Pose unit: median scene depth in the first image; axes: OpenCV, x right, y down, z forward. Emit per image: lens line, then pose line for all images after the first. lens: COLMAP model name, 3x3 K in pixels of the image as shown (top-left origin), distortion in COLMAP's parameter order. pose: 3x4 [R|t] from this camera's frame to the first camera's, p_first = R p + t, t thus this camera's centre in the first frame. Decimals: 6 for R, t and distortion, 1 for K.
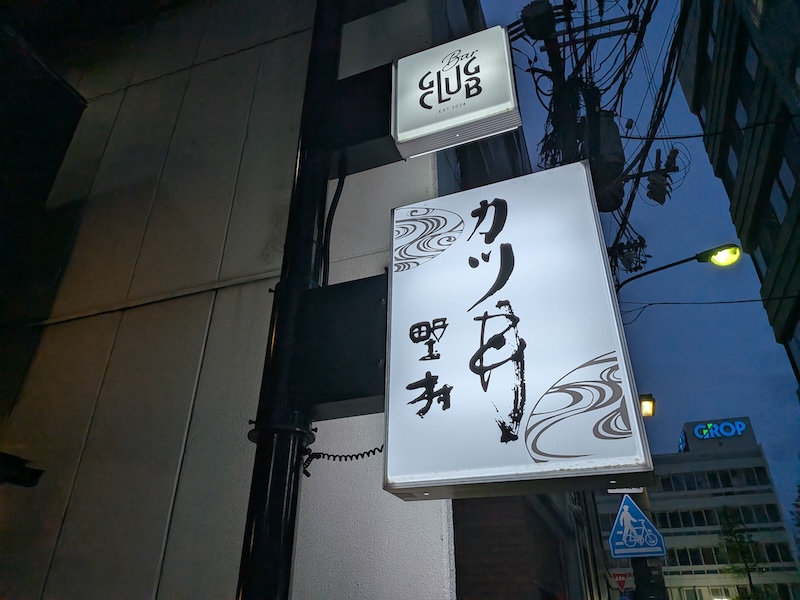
lens RADIAL K [[565.9, 0, 394.0], [0, 565.9, 299.6], [0, 0, 1]] dist [0.030535, -0.032875]
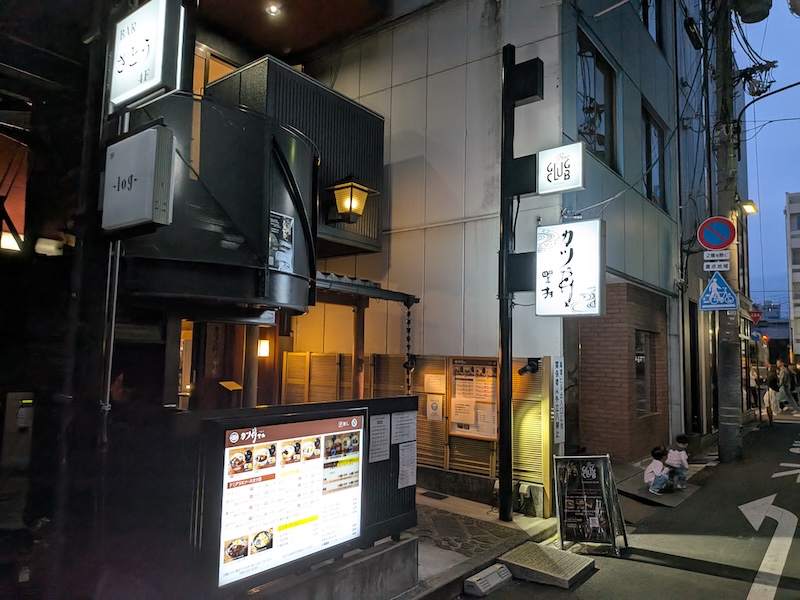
lens RADIAL K [[565.9, 0, 394.0], [0, 565.9, 299.6], [0, 0, 1]] dist [0.030535, -0.032875]
pose [[0.956418, -0.009678, -0.291842, 0.157999], [0.132866, 0.904417, 0.405433, -1.225308], [0.260023, -0.426539, 0.866287, -2.141460]]
